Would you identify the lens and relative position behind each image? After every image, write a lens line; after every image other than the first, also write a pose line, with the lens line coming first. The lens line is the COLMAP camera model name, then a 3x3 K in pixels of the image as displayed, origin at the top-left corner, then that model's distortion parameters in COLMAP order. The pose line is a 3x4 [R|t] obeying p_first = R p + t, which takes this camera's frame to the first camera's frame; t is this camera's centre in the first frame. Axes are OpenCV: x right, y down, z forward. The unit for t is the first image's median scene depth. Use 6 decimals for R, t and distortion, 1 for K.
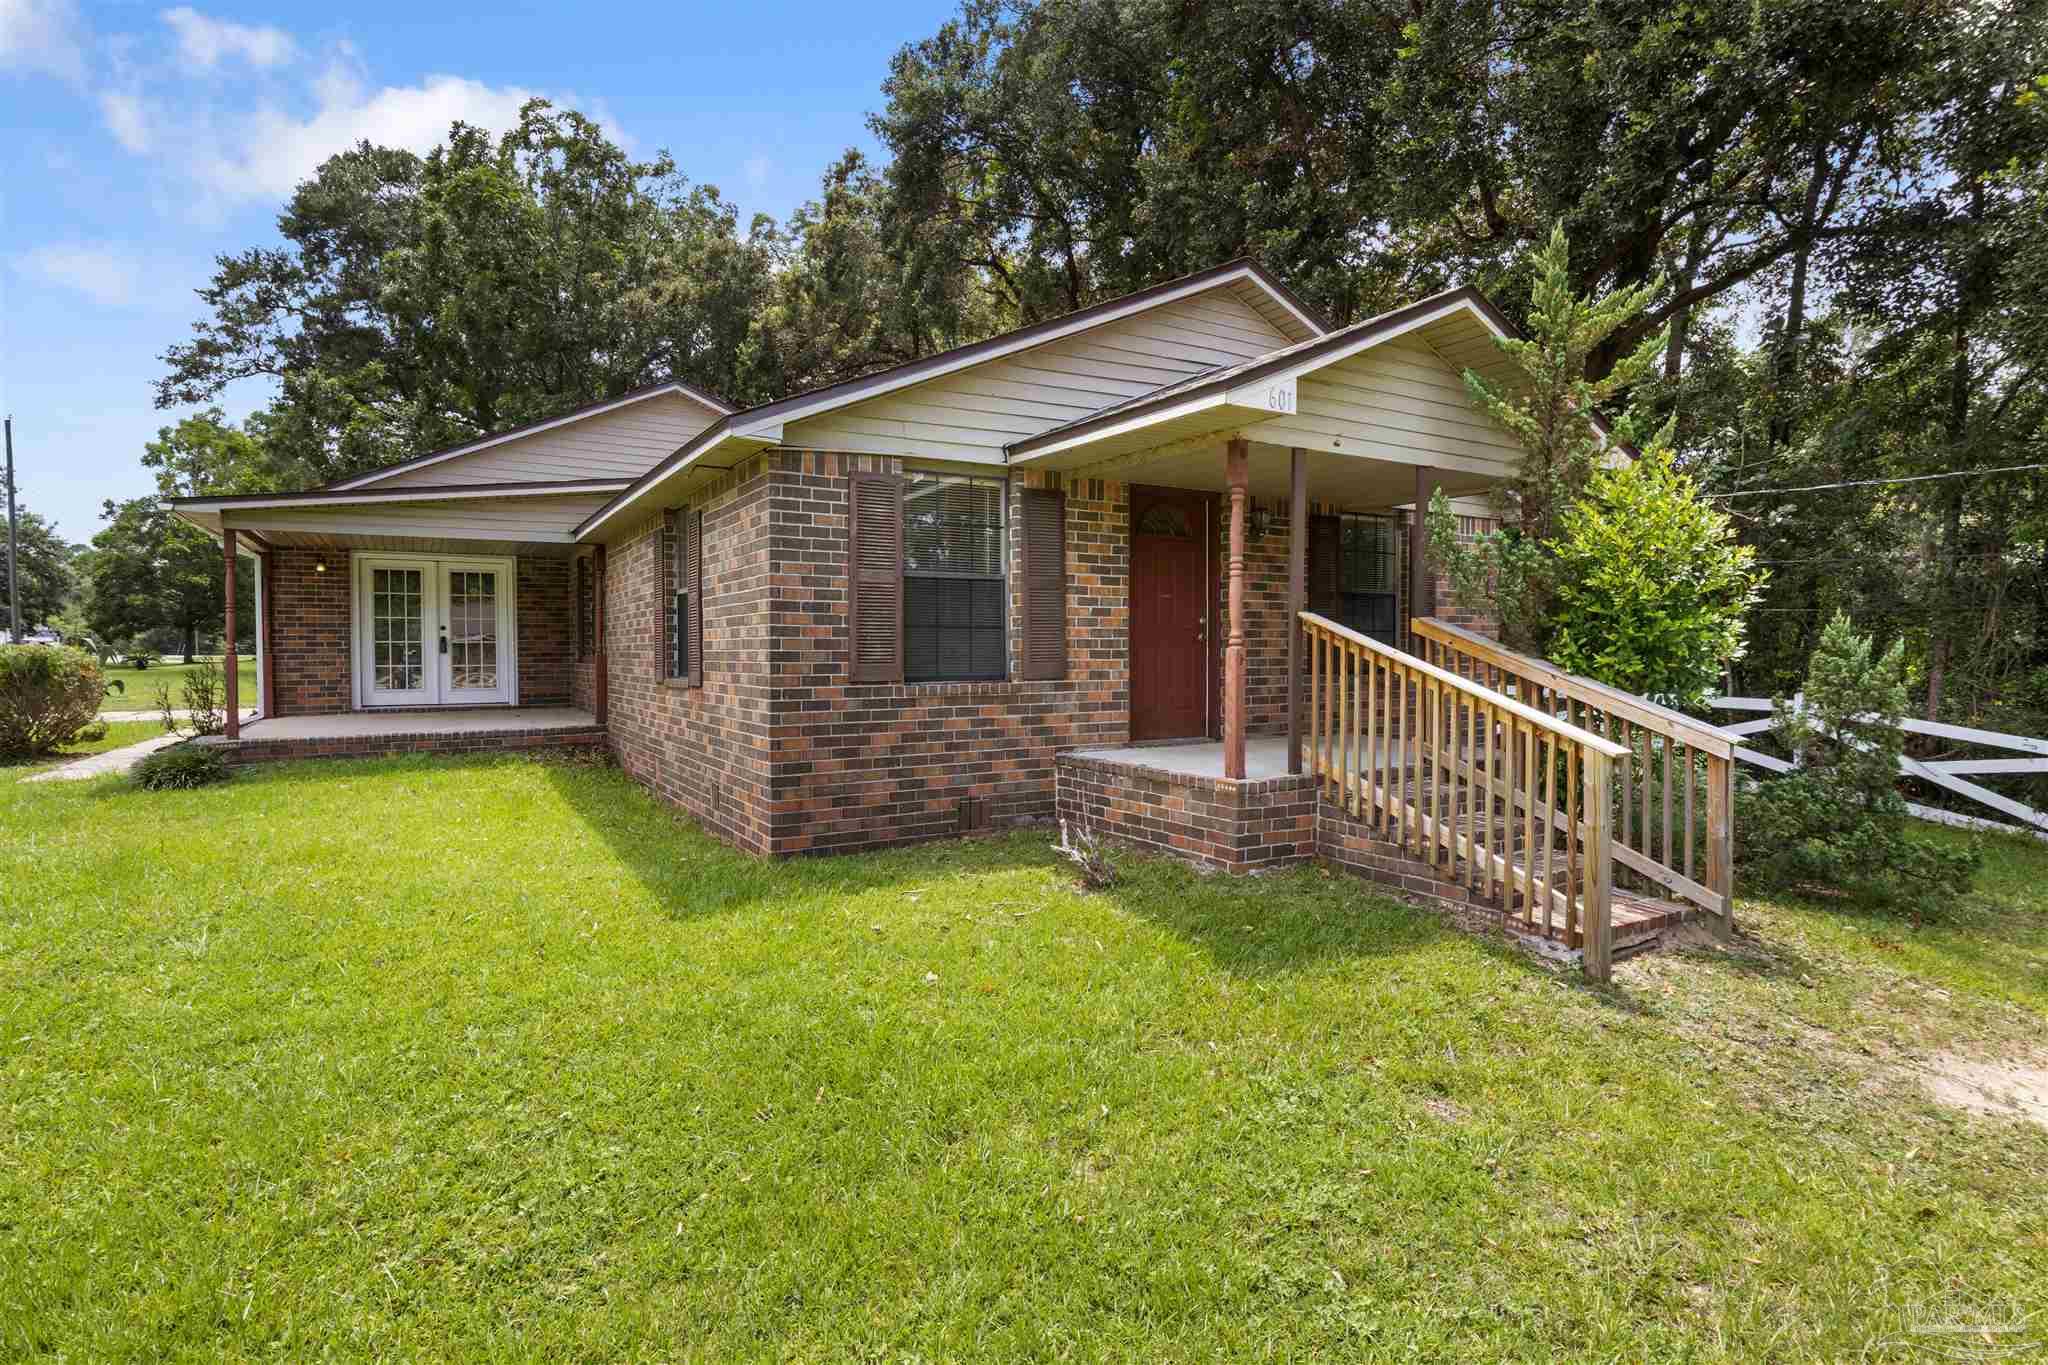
lens RADIAL K [[1020.6, 0, 1025.5], [0, 1020.6, 667.6], [0, 0, 1]] dist [-0.003973, -0.000647]
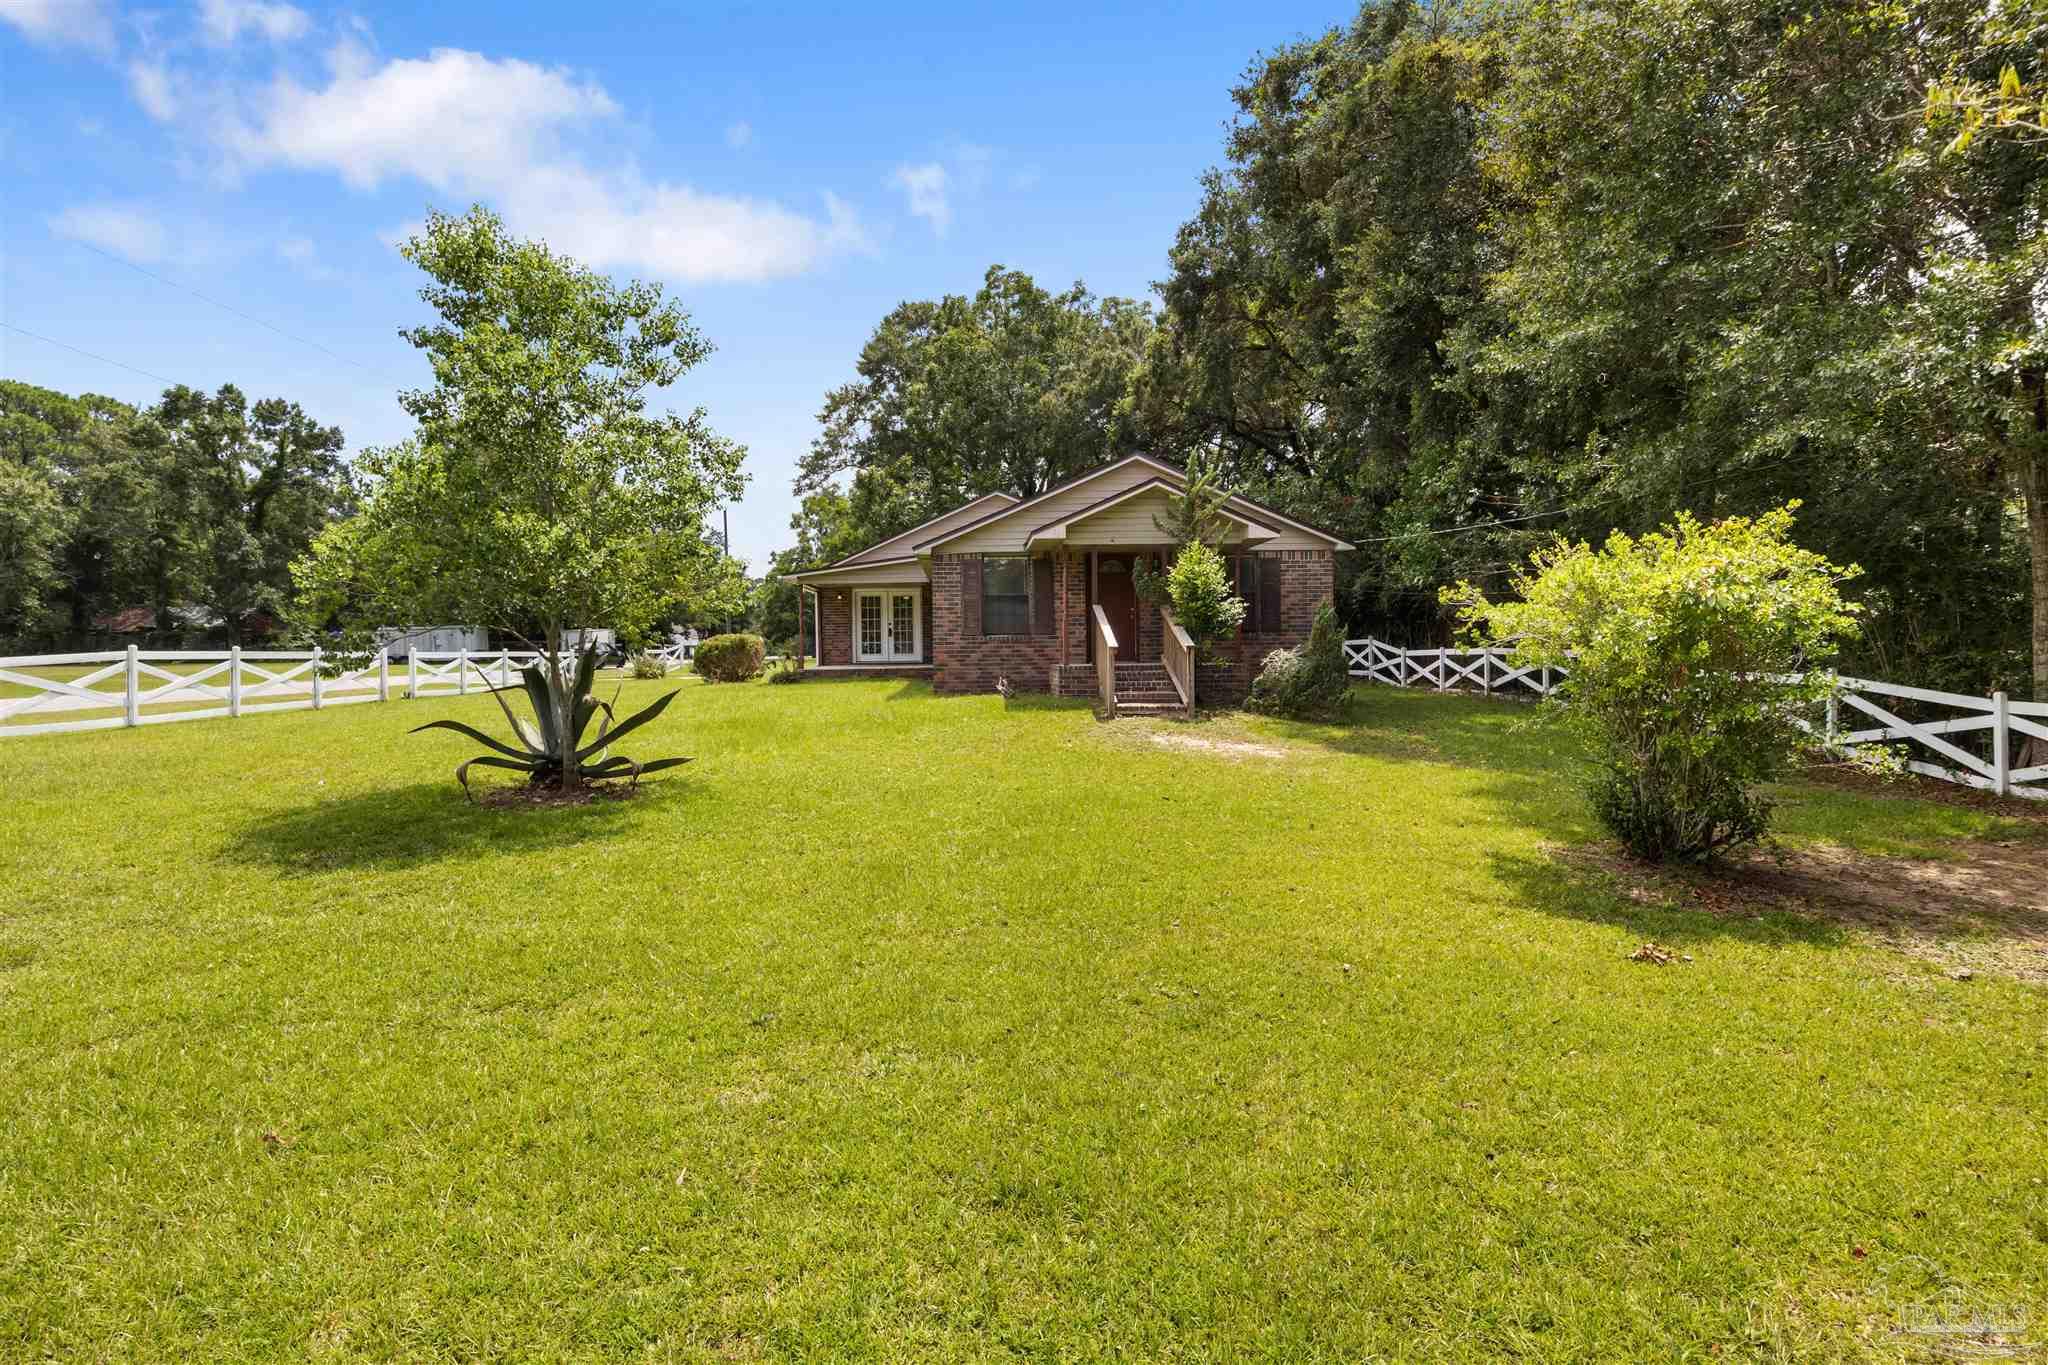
lens RADIAL K [[1032.2, 0, 1028.4], [0, 1032.2, 657.0], [0, 0, 1]] dist [-0.005231, -0.001044]
pose [[0.879838, -0.008545, -0.475196, 0.258438], [0.002568, 0.999909, -0.013226, 0.021665], [0.475266, 0.010417, 0.879780, -0.271403]]
